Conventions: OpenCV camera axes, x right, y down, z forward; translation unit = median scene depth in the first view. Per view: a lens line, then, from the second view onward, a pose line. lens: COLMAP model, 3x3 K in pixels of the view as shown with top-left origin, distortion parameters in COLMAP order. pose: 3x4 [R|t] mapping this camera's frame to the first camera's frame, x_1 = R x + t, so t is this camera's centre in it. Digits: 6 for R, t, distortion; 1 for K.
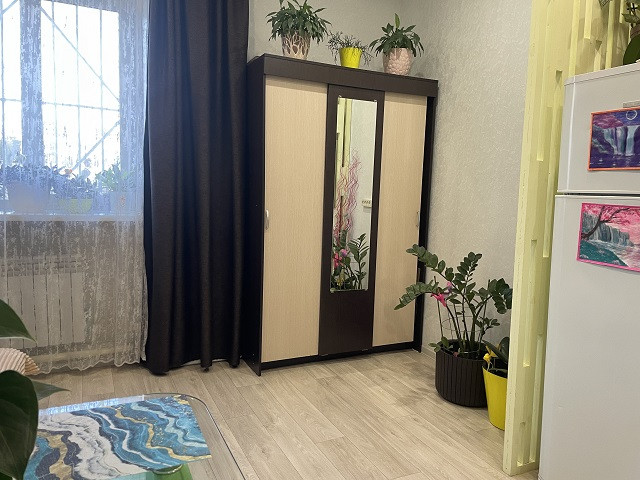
lens RADIAL K [[481.2, 0, 323.1], [0, 481.2, 232.9], [0, 0, 1]] dist [0.090882, -0.114112]
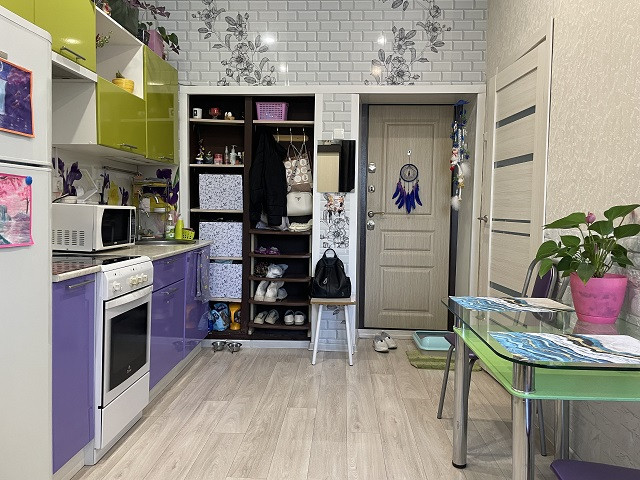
lens RADIAL K [[481.2, 0, 323.1], [0, 481.2, 232.9], [0, 0, 1]] dist [0.090882, -0.114112]
pose [[-0.877567, -0.071570, 0.474081, -0.215322], [-0.000516, 0.988936, 0.148341, -0.061973], [-0.479453, 0.129934, -0.867895, 1.150566]]
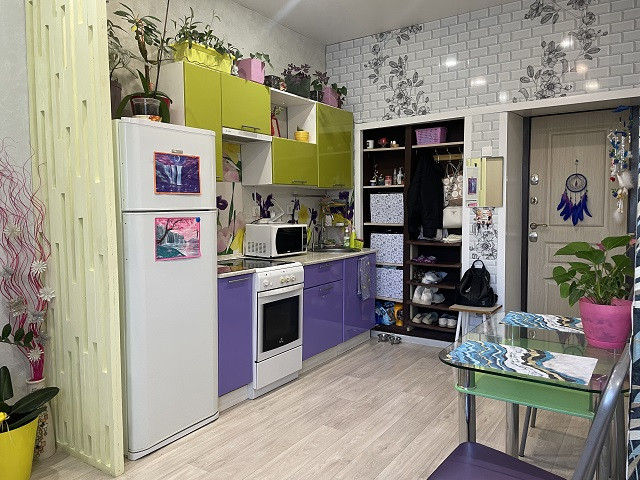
lens RADIAL K [[481.8, 0, 321.0], [0, 481.8, 234.5], [0, 0, 1]] dist [0.094622, -0.128155]
pose [[-0.499459, -0.080388, 0.862600, -0.712658], [0.071320, 0.988491, 0.133416, -0.135602], [-0.863397, 0.128156, -0.487977, 1.062237]]
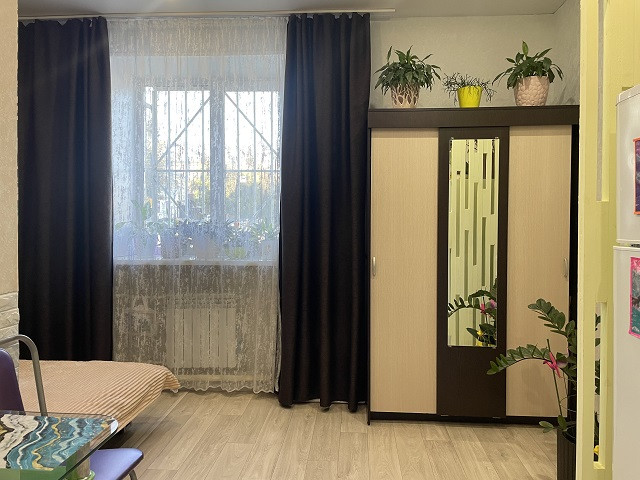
lens RADIAL K [[480.1, 0, 326.6], [0, 480.1, 231.9], [0, 0, 1]] dist [0.087105, -0.110131]
pose [[0.869180, -0.019128, -0.494125, 0.415948], [-0.023078, 0.996594, -0.079175, -0.024936], [0.493956, 0.080221, 0.865778, 0.096932]]
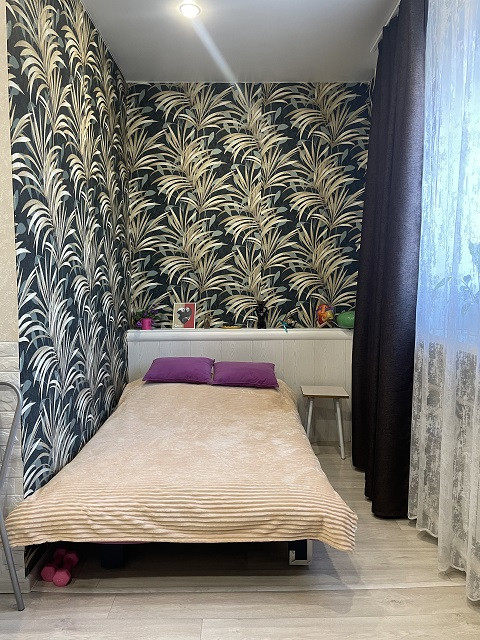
lens RADIAL K [[480.1, 0, 241.4], [0, 480.1, 317.8], [0, 0, 1]] dist [0.087105, -0.110131]
pose [[-0.434006, 0.039502, -0.900043, 0.163400], [-0.096893, 0.991197, 0.090225, -0.140889], [0.895684, 0.126367, -0.426358, 1.303201]]
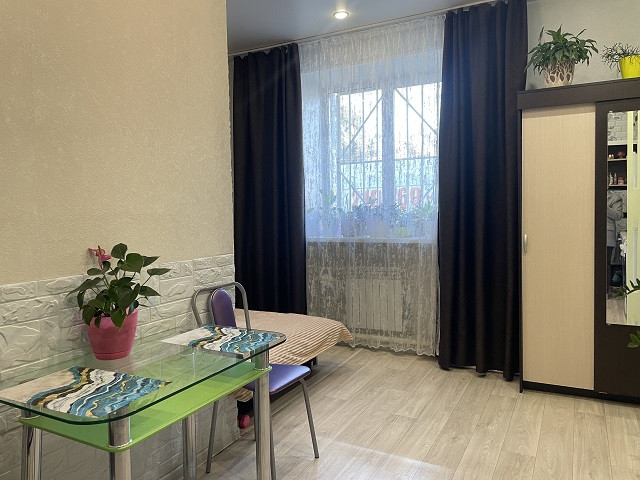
lens RADIAL K [[481.2, 0, 323.1], [0, 481.2, 232.9], [0, 0, 1]] dist [0.090882, -0.114112]
pose [[0.592743, -0.006462, -0.805366, 0.669459], [-0.037758, 0.998645, -0.035802, 0.005952], [0.804506, 0.051630, 0.591696, 0.019120]]
